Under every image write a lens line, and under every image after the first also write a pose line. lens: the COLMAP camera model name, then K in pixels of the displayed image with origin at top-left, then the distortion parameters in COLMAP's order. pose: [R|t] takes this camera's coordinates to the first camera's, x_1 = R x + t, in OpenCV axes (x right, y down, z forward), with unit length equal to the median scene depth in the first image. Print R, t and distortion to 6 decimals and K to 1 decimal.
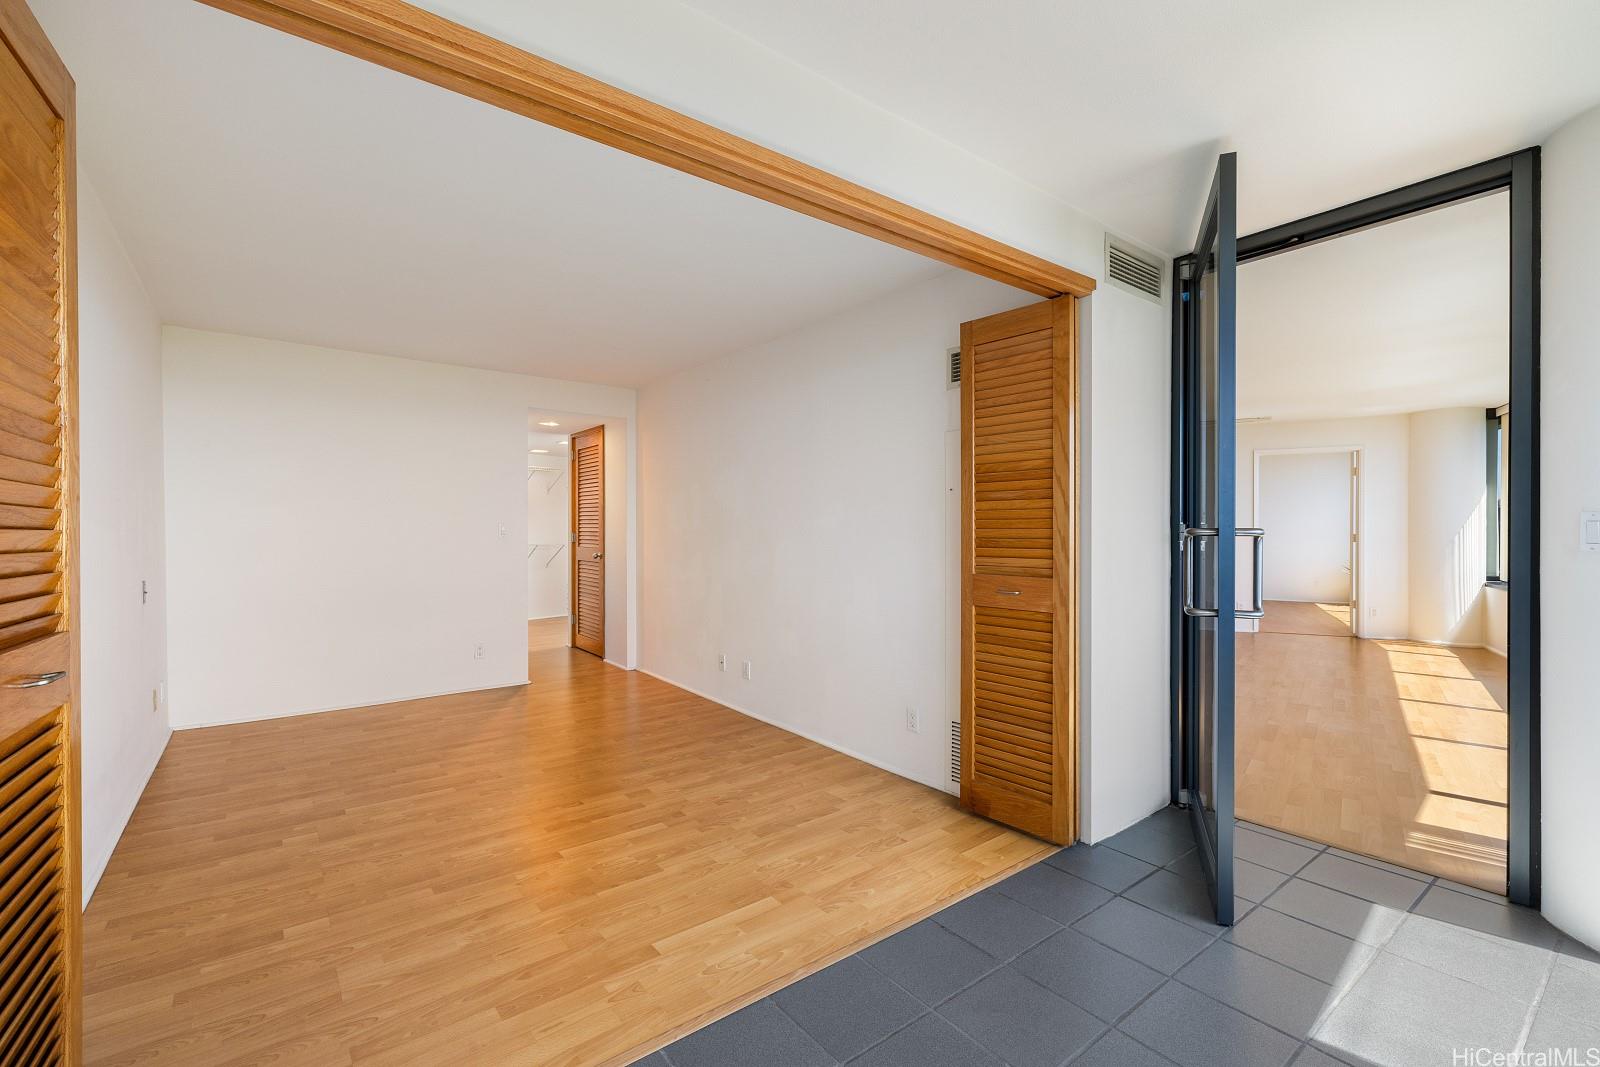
lens RADIAL K [[690.0, 0, 801.8], [0, 690.0, 531.8], [0, 0, 1]] dist [0.009860, -0.002054]
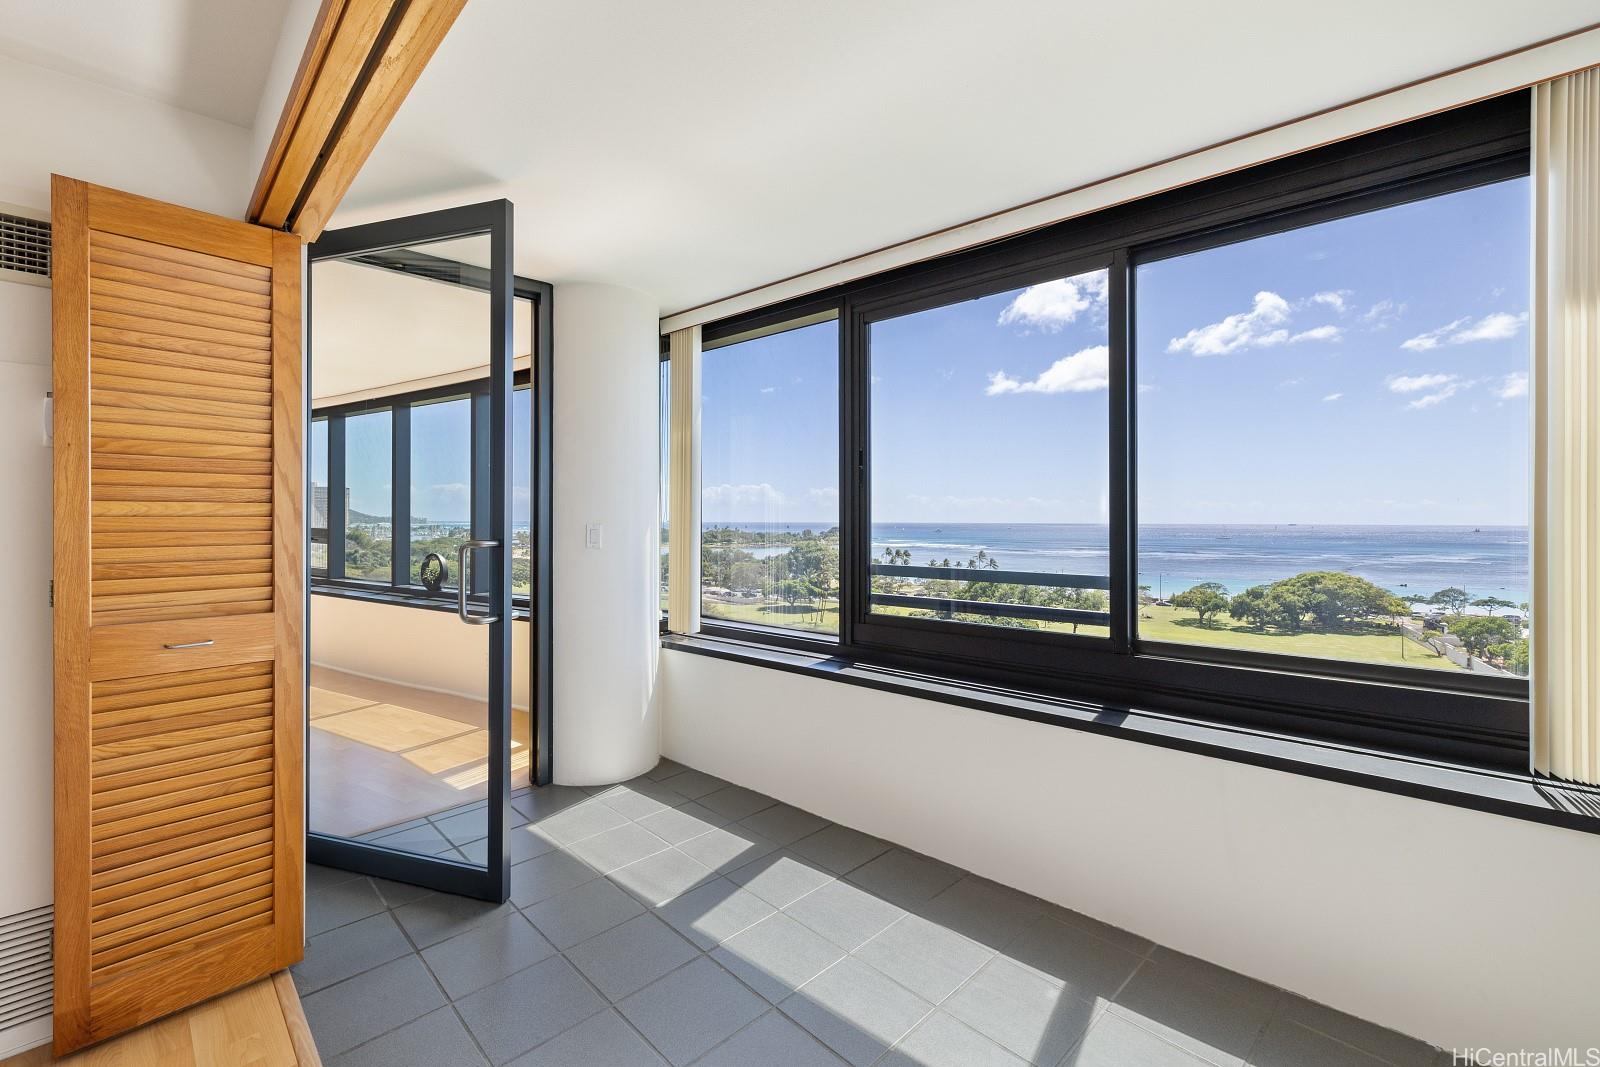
lens RADIAL K [[690.0, 0, 785.2], [0, 690.0, 525.2], [0, 0, 1]] dist [0.009860, -0.002054]
pose [[-0.115286, -0.004475, 0.993322, -0.410702], [0.008350, 0.999950, 0.005474, -0.023066], [-0.993297, 0.008926, -0.115243, 0.523951]]
